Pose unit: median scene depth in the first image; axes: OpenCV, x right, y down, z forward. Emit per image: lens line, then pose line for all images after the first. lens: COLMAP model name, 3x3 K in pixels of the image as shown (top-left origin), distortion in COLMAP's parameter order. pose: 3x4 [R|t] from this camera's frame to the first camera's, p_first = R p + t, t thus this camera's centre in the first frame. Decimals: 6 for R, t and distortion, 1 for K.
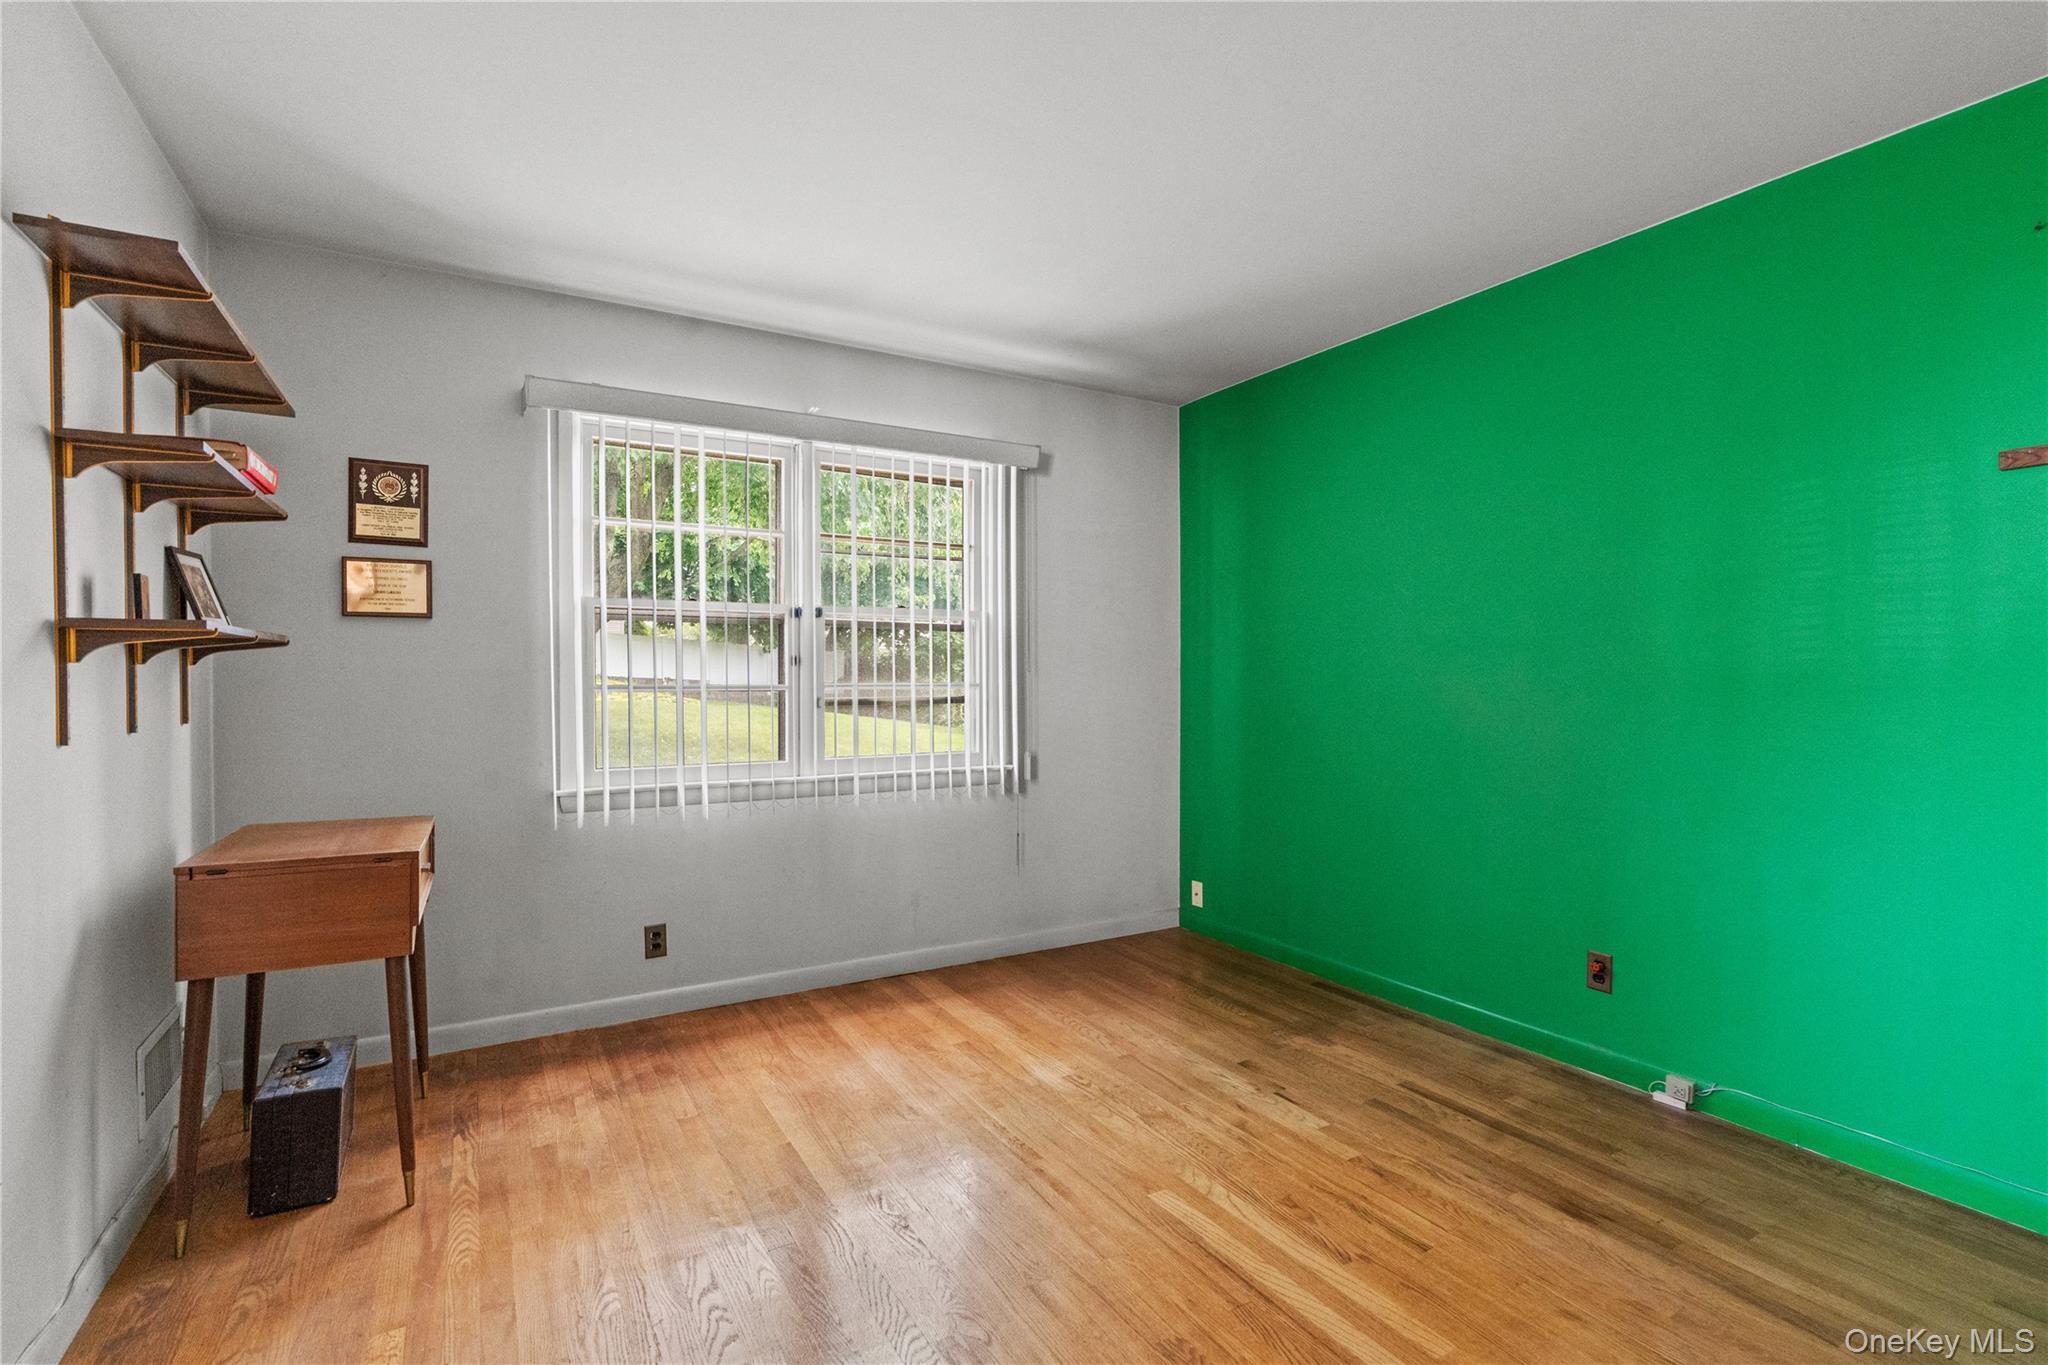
lens RADIAL K [[928.3, 0, 1020.8], [0, 928.3, 686.7], [0, 0, 1]] dist [-0.010714, 0.003804]
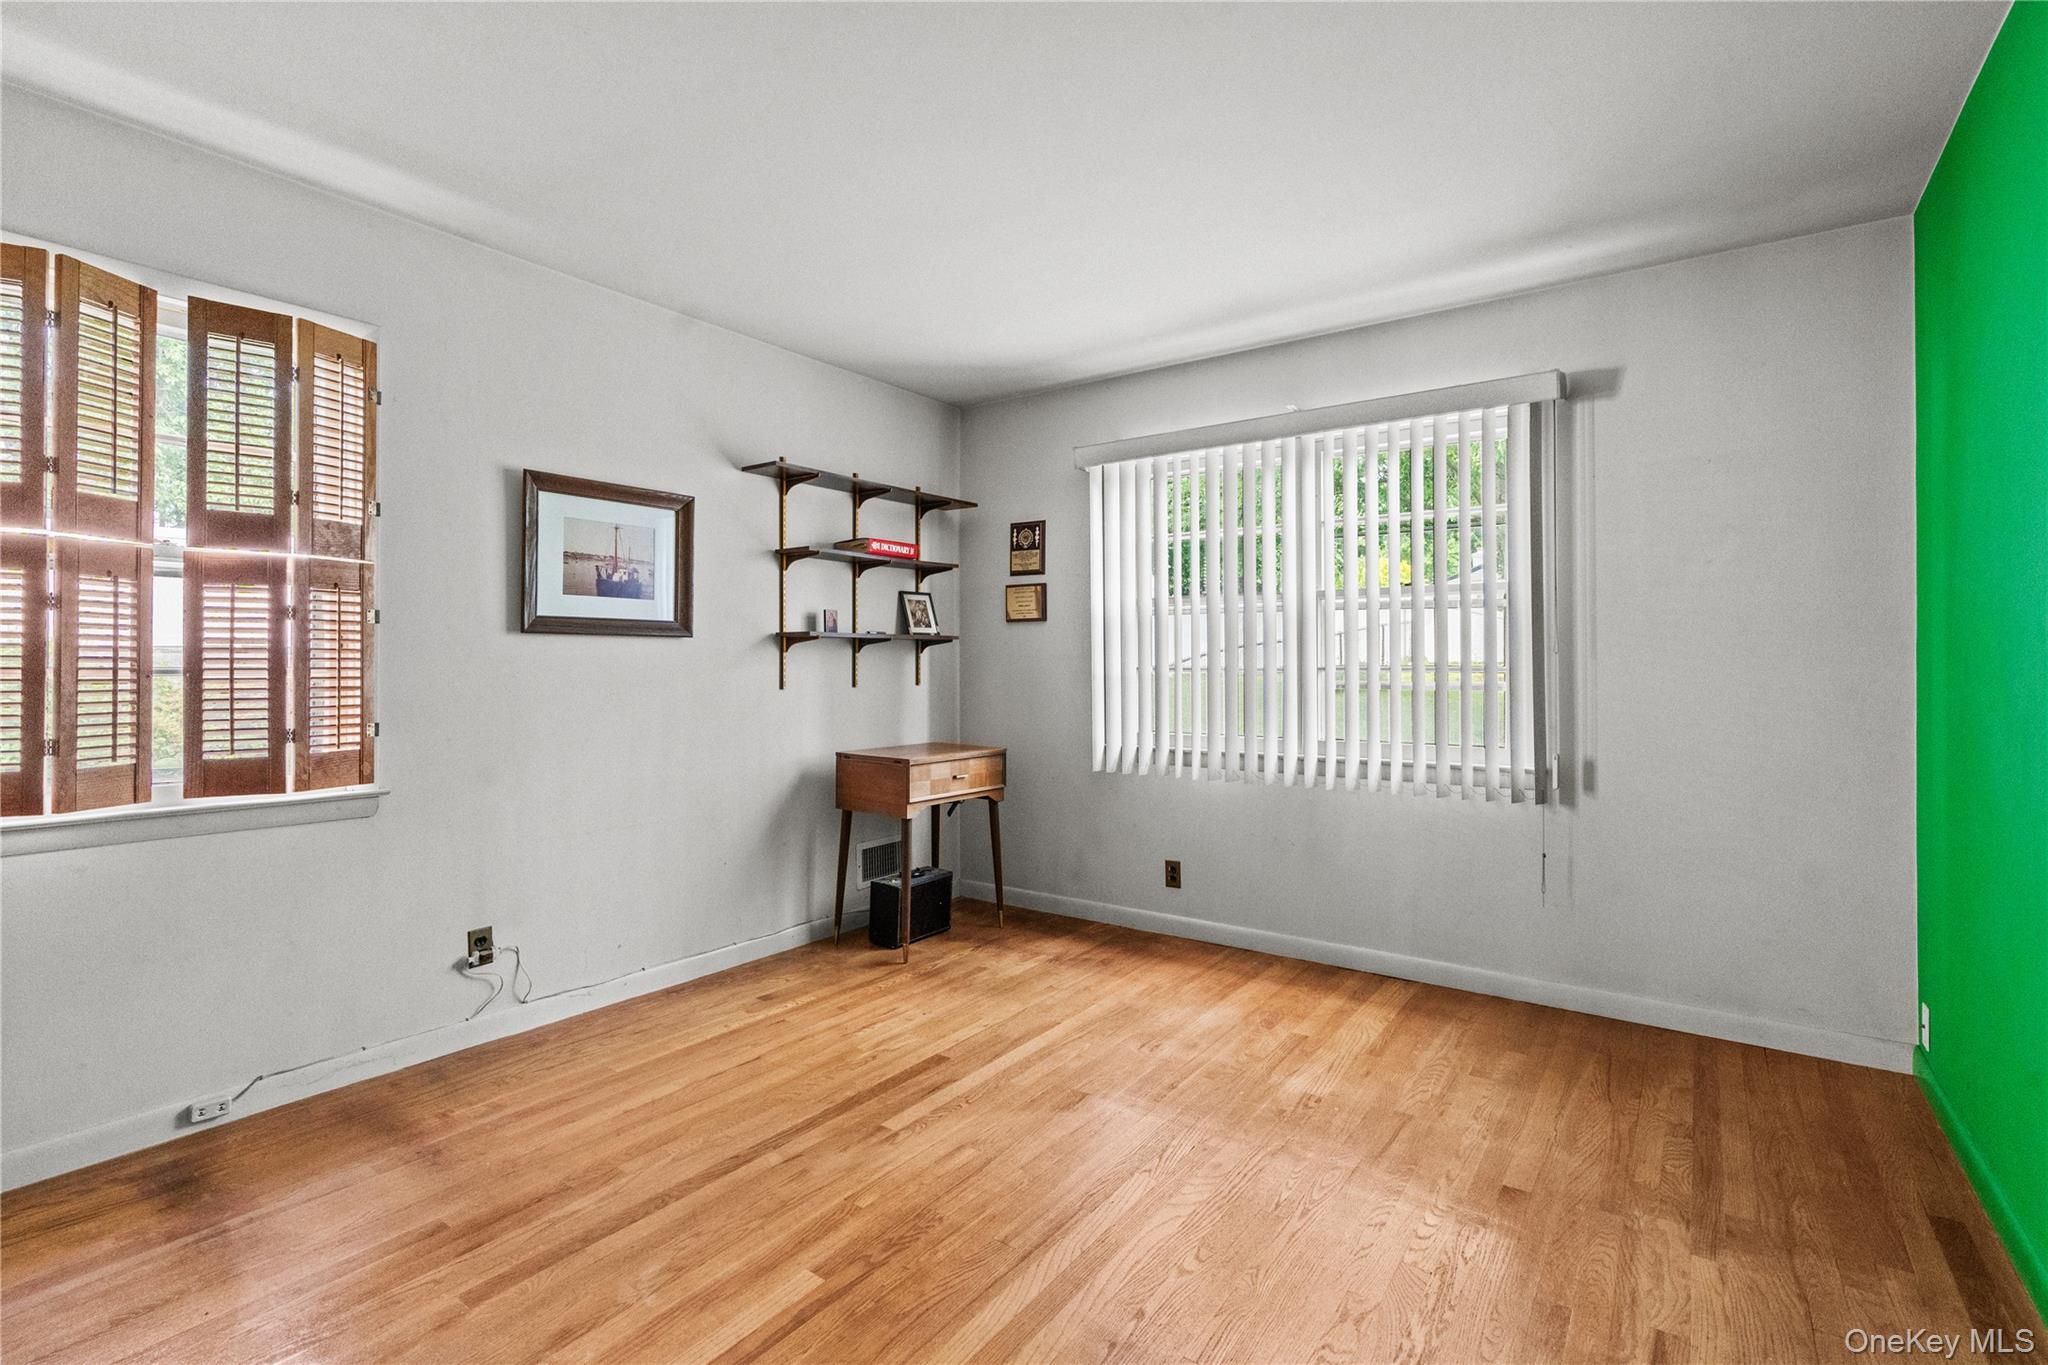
lens RADIAL K [[928.3, 0, 1024.1], [0, 928.3, 666.1], [0, 0, 1]] dist [-0.010714, 0.003804]
pose [[0.411645, 0.002267, -0.911341, 0.703992], [-0.014226, 0.999891, -0.003939, 0.005757], [0.911233, 0.014586, 0.411633, 0.332725]]
